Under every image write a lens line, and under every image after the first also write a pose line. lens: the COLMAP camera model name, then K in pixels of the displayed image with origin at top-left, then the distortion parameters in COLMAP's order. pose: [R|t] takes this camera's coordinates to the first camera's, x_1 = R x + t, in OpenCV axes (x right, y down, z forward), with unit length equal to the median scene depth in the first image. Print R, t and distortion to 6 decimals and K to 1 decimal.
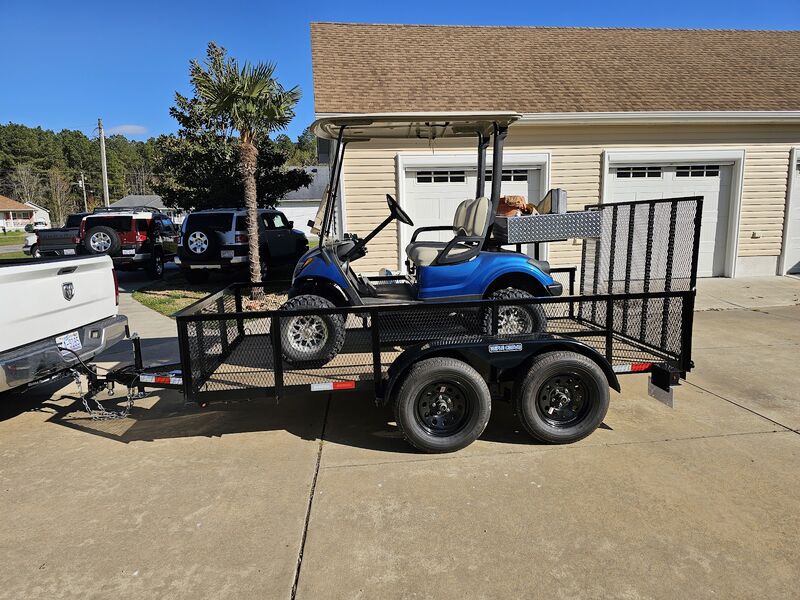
lens RADIAL K [[584.9, 0, 402.3], [0, 584.9, 303.3], [0, 0, 1]] dist [0.070825, -0.066322]
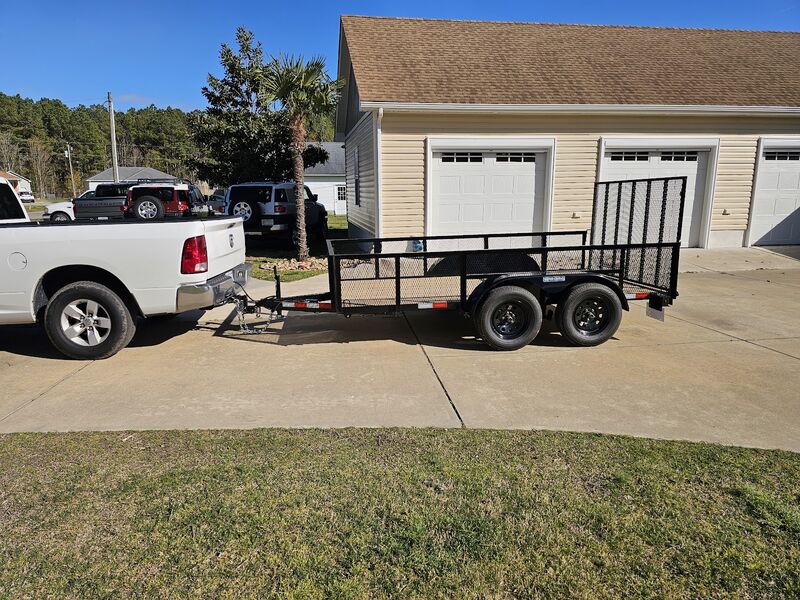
lens RADIAL K [[577.6, 0, 400.0], [0, 577.6, 300.0], [0, 0, 1]] dist [0.074535, -0.063160]
pose [[0.999504, 0.011103, 0.029454, -0.088318], [-0.012134, 0.999312, 0.035033, 0.028321], [-0.029045, -0.035373, 0.998952, -0.157825]]
